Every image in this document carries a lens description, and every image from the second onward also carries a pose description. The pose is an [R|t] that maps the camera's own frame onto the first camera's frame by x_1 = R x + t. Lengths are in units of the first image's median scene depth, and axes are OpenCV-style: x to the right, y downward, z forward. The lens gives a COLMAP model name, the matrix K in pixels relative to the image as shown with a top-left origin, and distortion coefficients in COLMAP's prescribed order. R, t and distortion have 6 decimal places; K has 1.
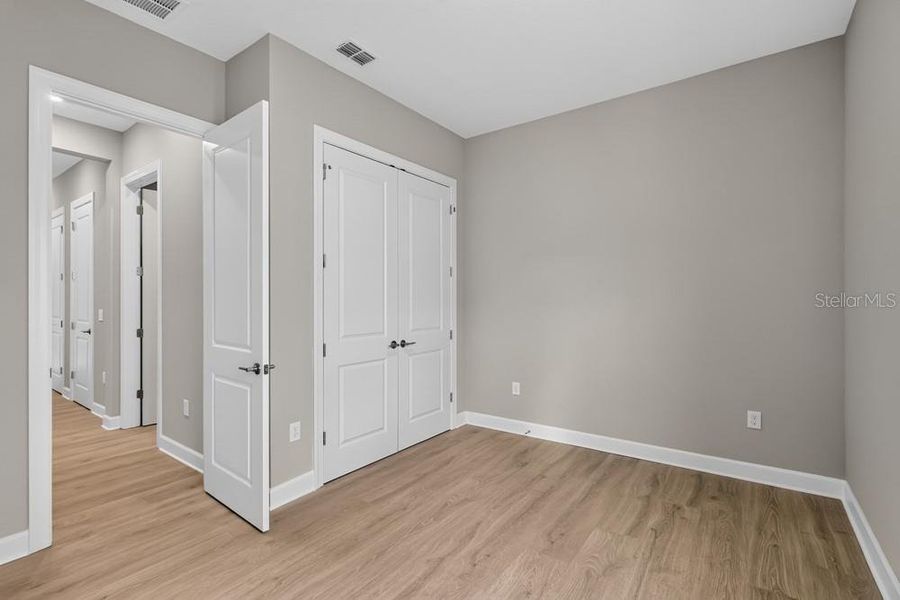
lens RADIAL K [[413.1, 0, 450.2], [0, 413.1, 298.5], [0, 0, 1]] dist [-0.004474, -0.001021]
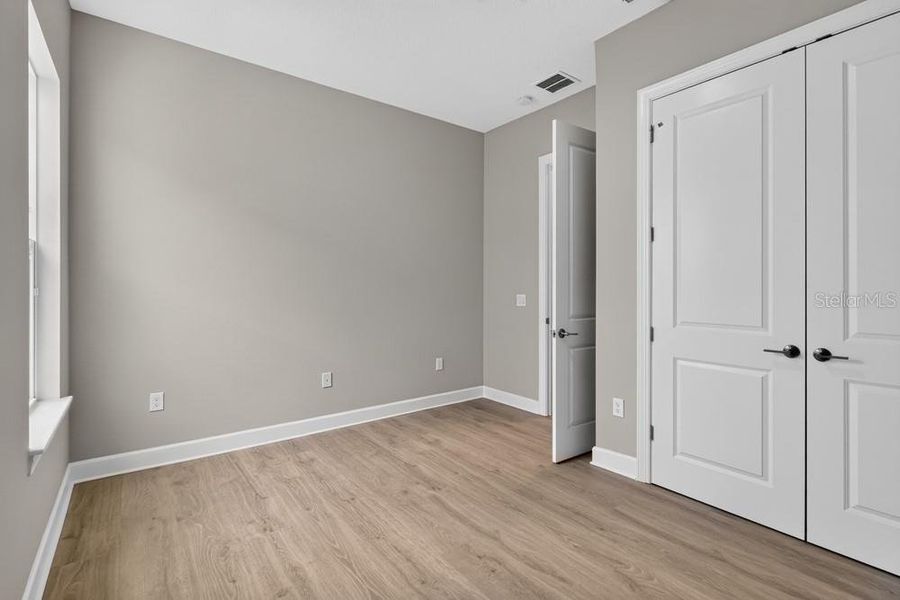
lens RADIAL K [[418.2, 0, 449.4], [0, 418.2, 289.5], [0, 0, 1]] dist [-0.001487, 0.000648]
pose [[-0.286366, 0.008316, -0.958084, 0.762076], [0.002796, 0.999965, 0.007844, 0.022224], [0.958116, -0.000433, -0.286379, 0.931296]]
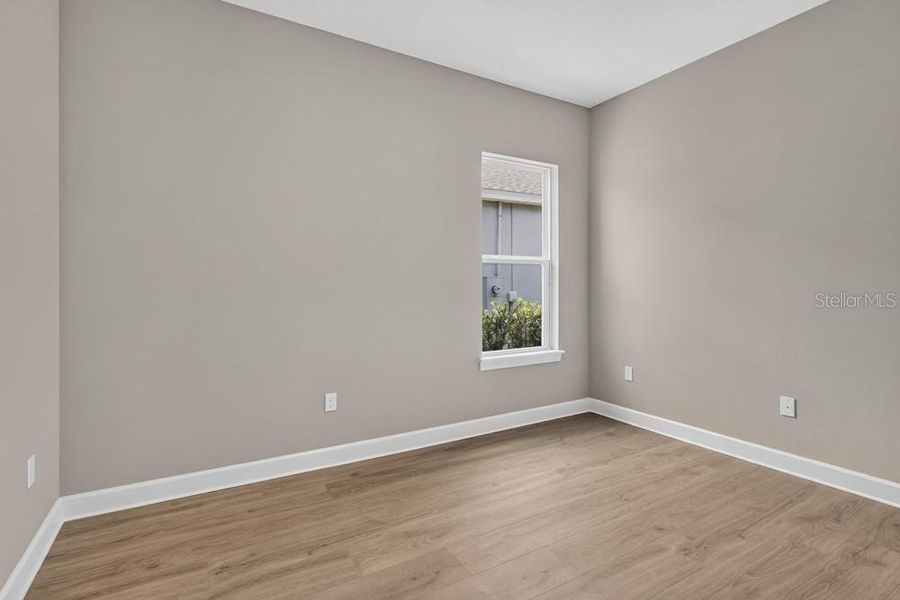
lens RADIAL K [[436.1, 0, 442.8], [0, 436.1, 290.5], [0, 0, 1]] dist [-0.002033, 0.000210]
pose [[-0.915377, 0.003678, 0.402582, -0.090267], [0.005434, 0.999980, 0.003221, 0.030913], [-0.402562, 0.005136, -0.915378, 1.498799]]
